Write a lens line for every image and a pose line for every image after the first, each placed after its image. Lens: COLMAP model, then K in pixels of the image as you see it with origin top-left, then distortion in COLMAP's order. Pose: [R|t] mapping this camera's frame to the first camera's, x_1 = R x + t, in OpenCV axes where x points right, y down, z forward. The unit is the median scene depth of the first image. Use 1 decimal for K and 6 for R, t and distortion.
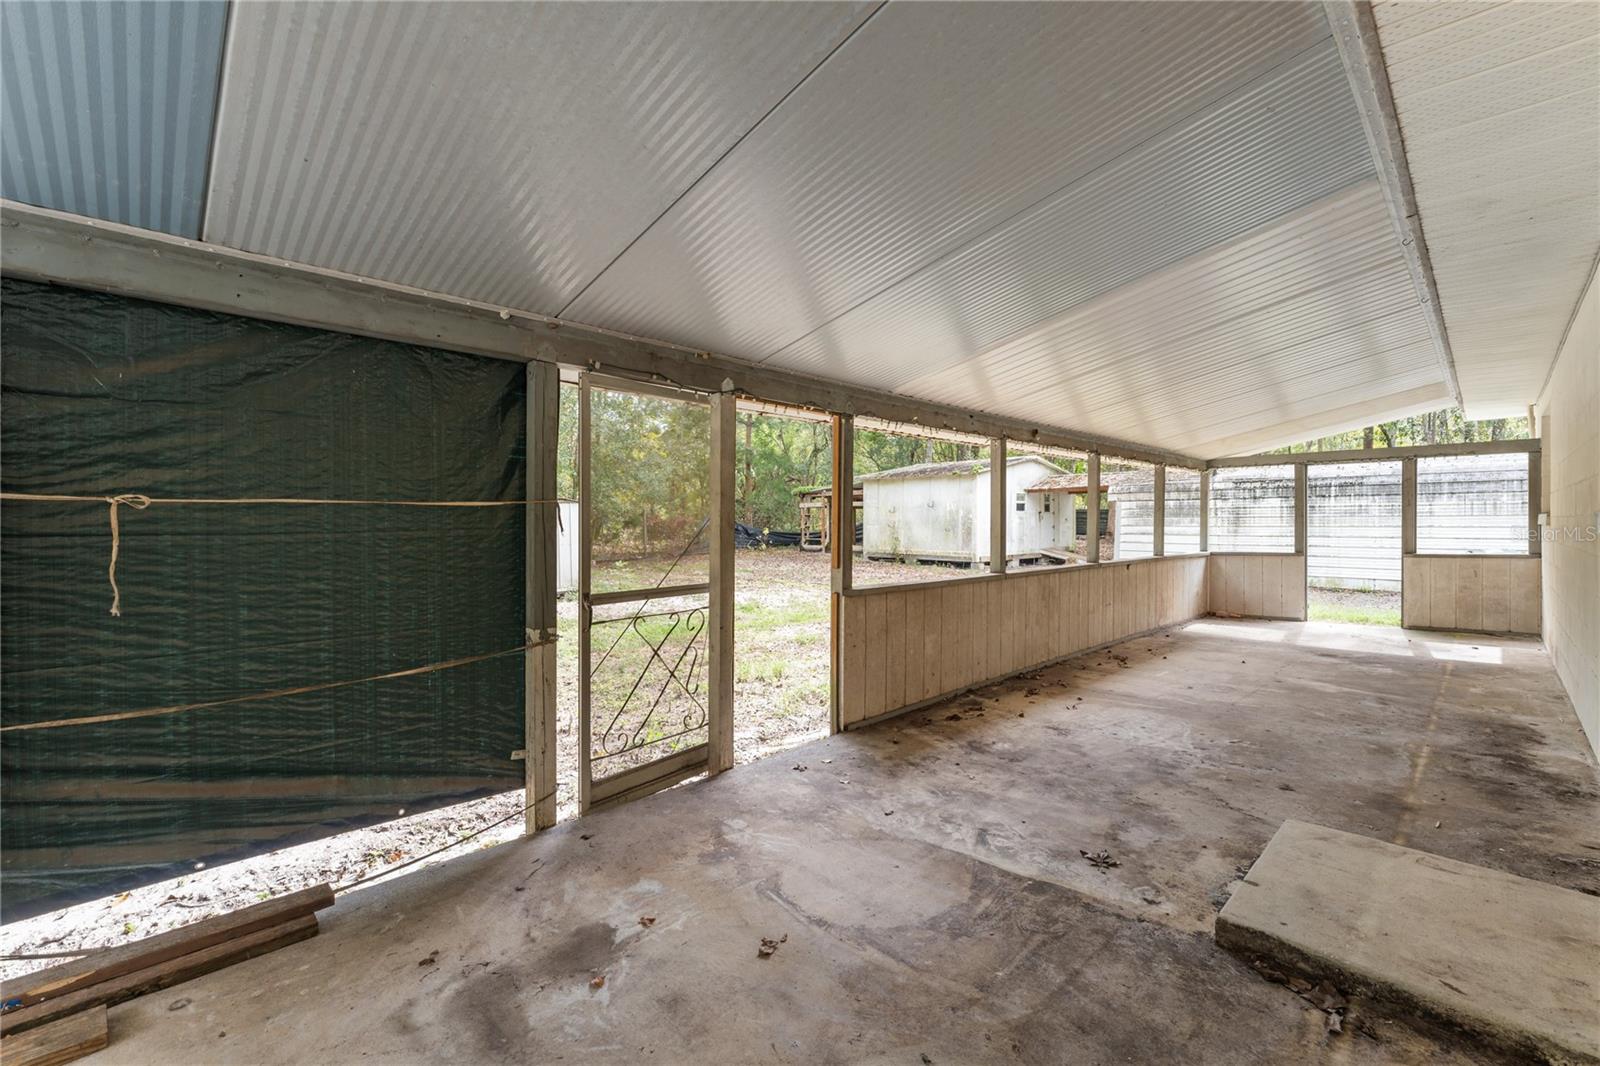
lens RADIAL K [[686.6, 0, 800.0], [0, 686.6, 533.0], [0, 0, 1]] dist [-0.000283, -0.000356]
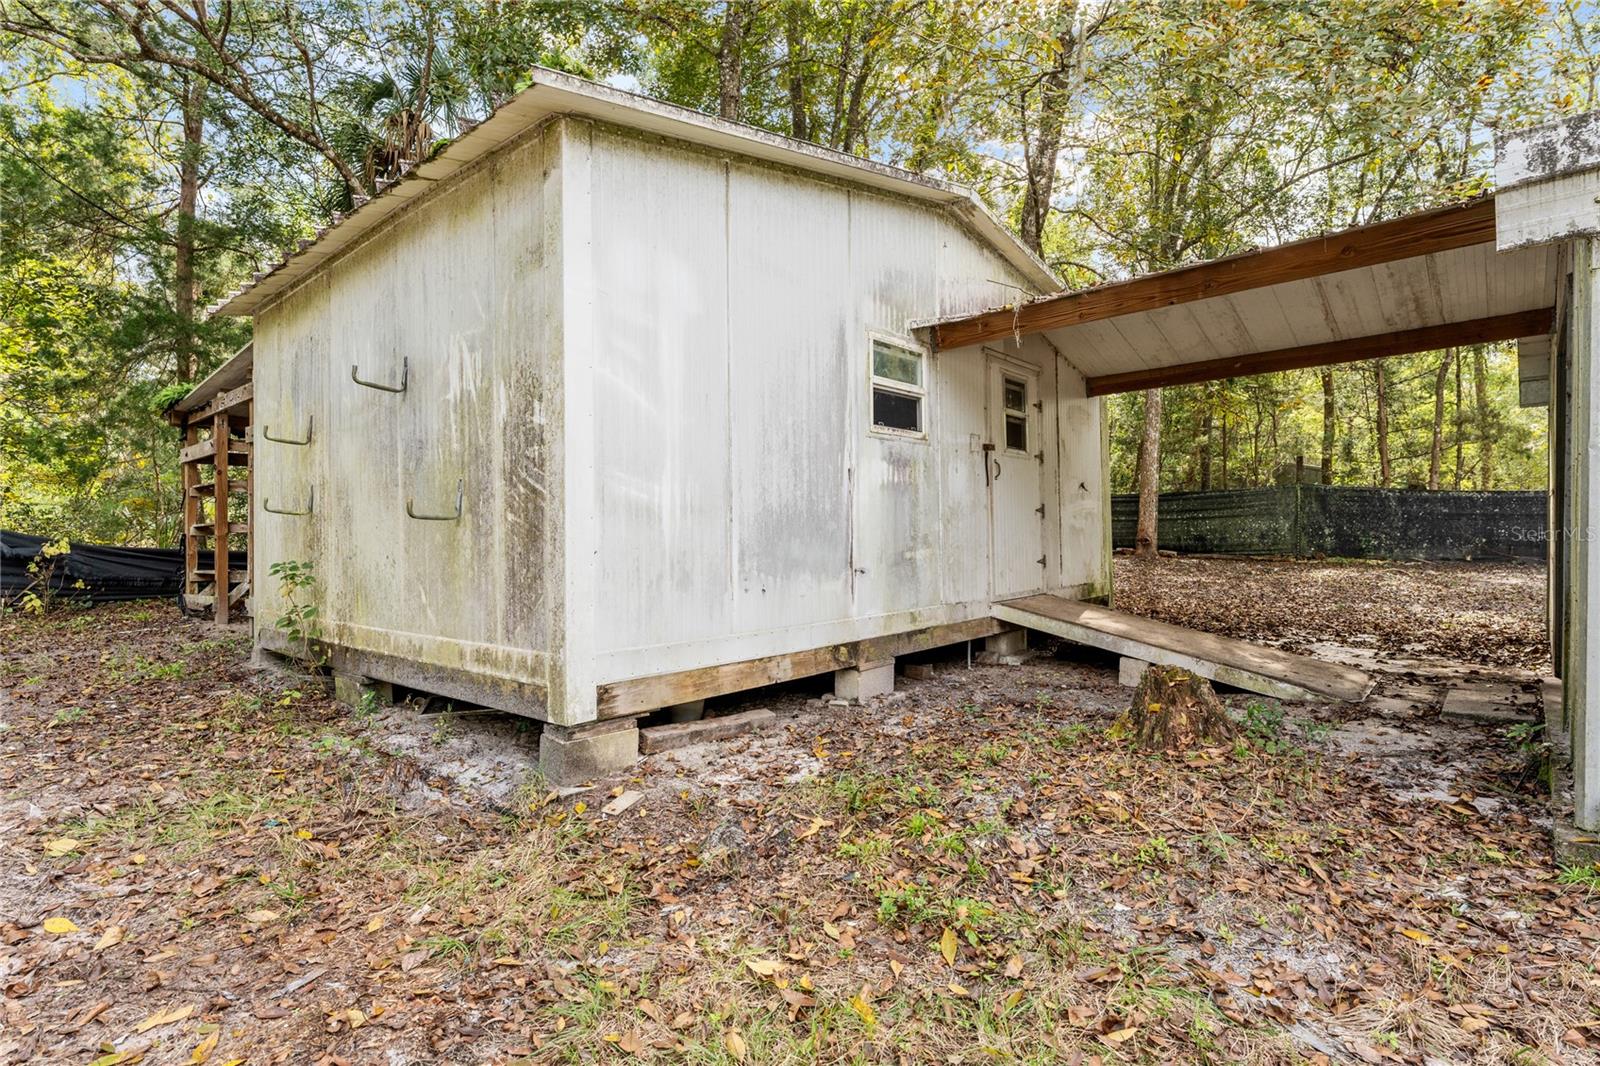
lens RADIAL K [[771.8, 0, 800.0], [0, 771.8, 533.0], [0, 0, 1]] dist [0.000129, -0.000003]
pose [[0.996268, -0.012108, 0.085465, 0.270648], [0.014027, 0.999662, -0.021890, 0.005174], [-0.085171, 0.023007, 0.996101, 0.765811]]
